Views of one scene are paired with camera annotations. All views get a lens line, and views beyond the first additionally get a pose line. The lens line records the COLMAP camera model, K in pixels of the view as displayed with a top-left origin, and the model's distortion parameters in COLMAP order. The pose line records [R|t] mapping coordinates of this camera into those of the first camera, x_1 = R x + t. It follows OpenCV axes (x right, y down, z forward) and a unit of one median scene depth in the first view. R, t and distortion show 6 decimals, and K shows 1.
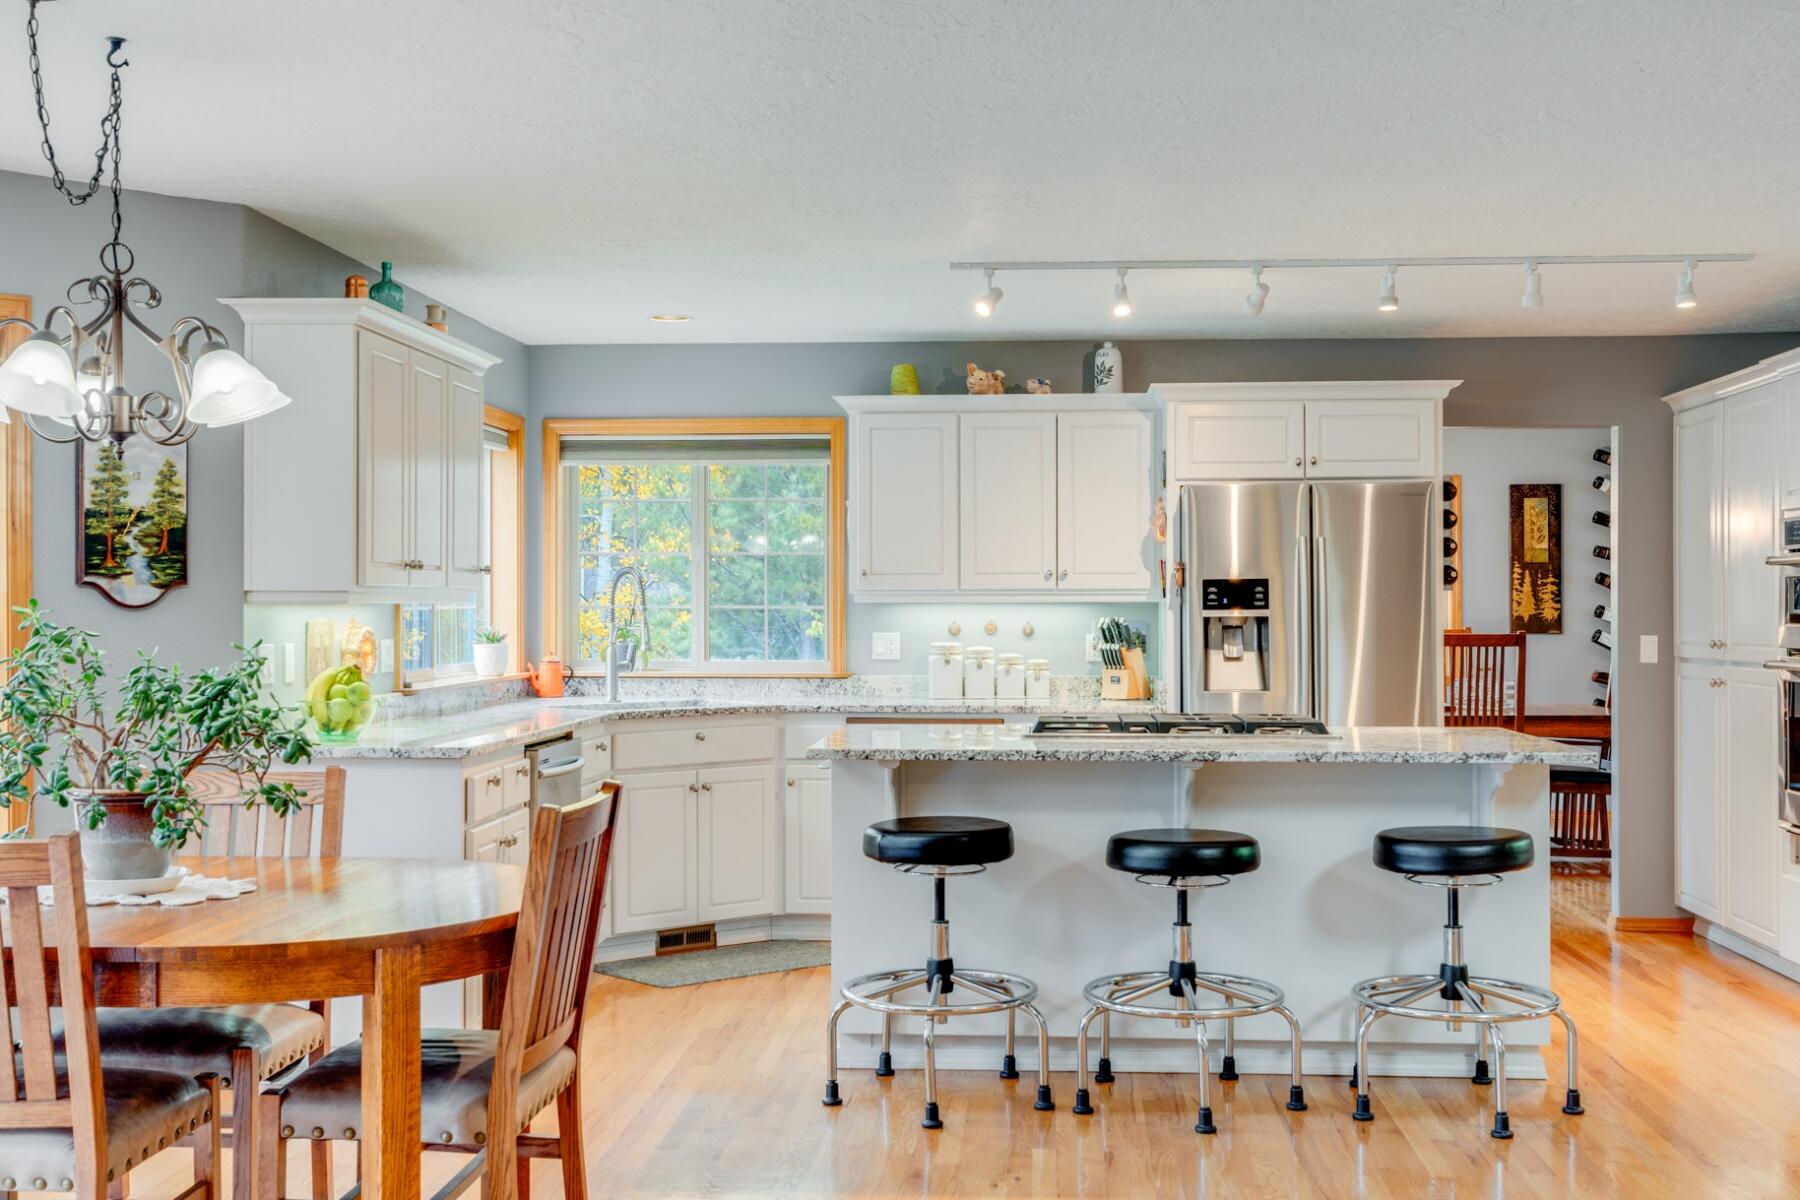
lens RADIAL K [[1933.3, 0, 900.0], [0, 1933.3, 600.0], [0, 0, 1]] dist [-0.011072, 0.010572]
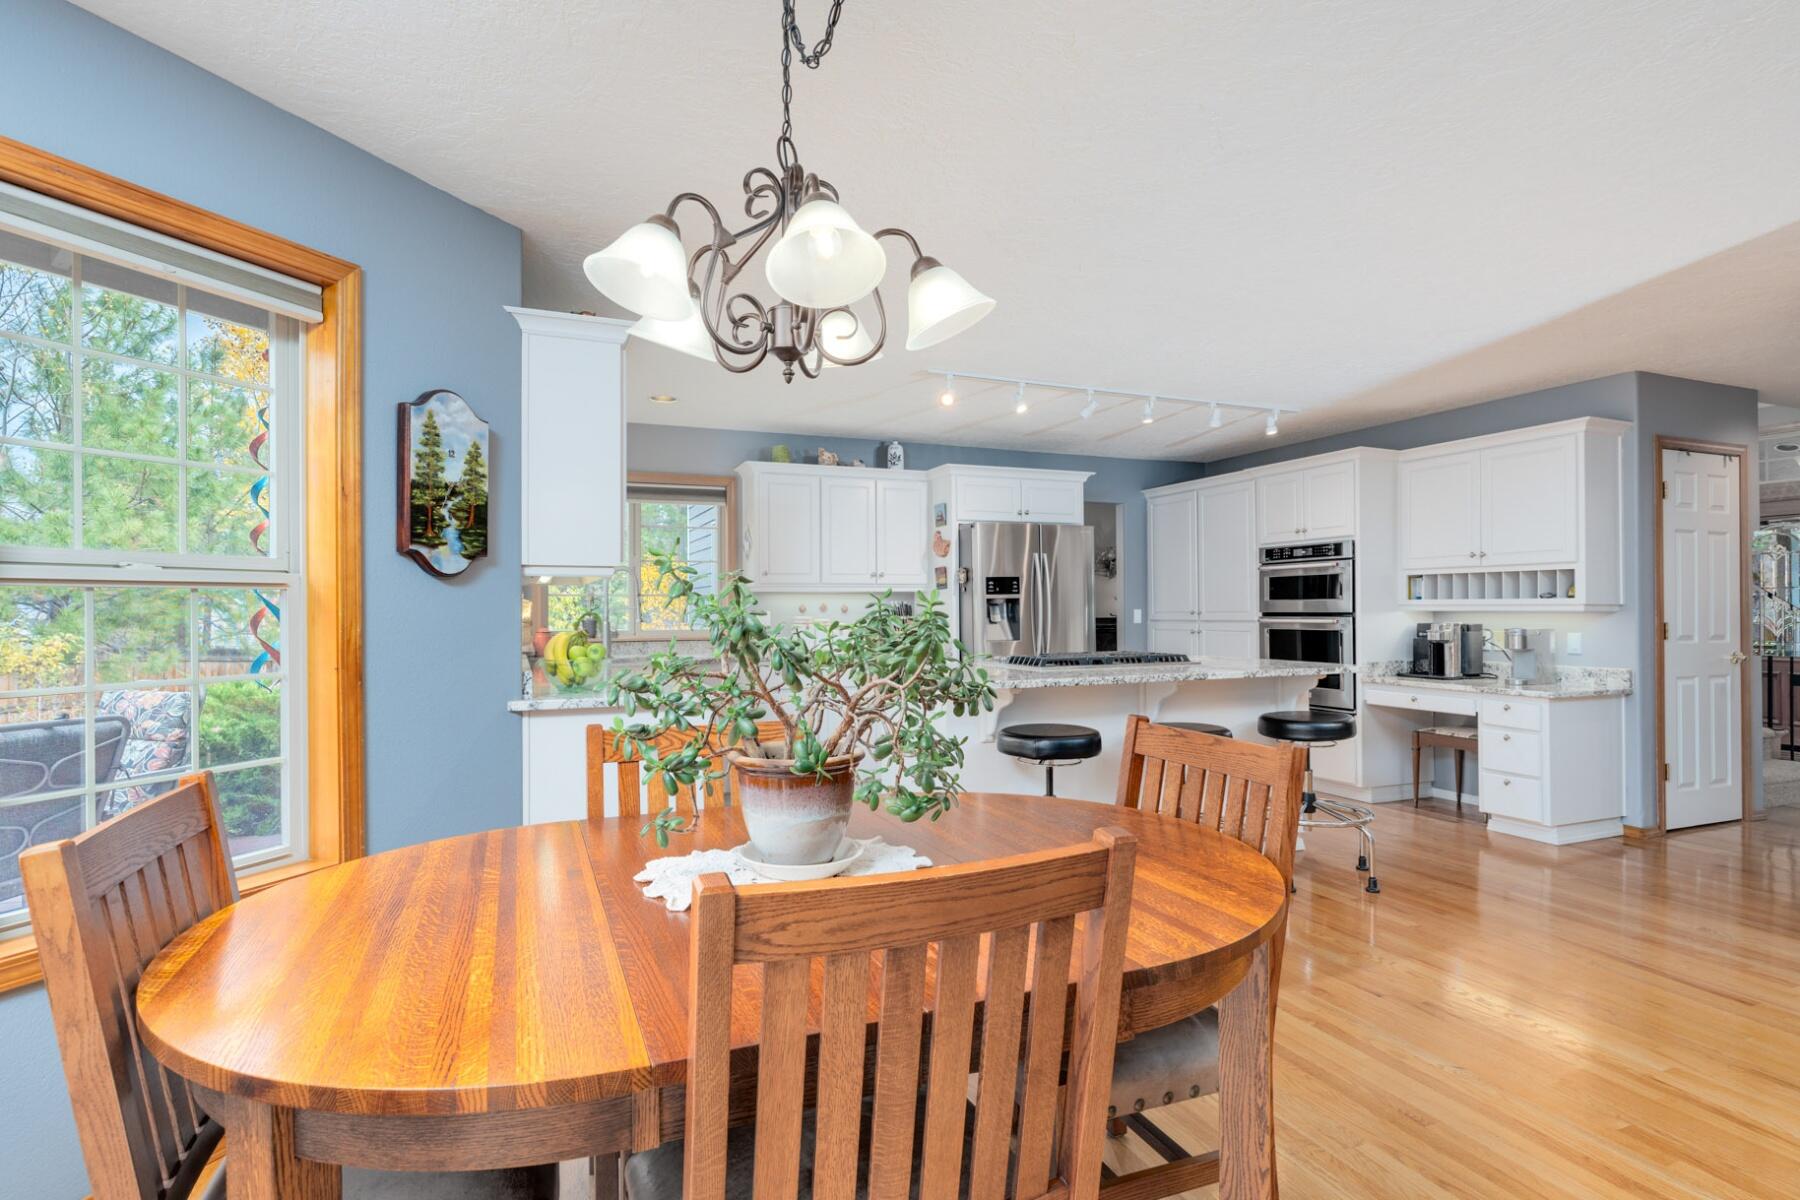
lens RADIAL K [[904.5, 0, 870.1], [0, 904.5, 601.7], [0, 0, 1]] dist [-0.011696, 0.000162]
pose [[0.901893, -0.000836, 0.431959, -0.398989], [0.003768, 0.999975, -0.005931, 0.021913], [-0.431943, 0.006977, 0.901874, 0.443676]]
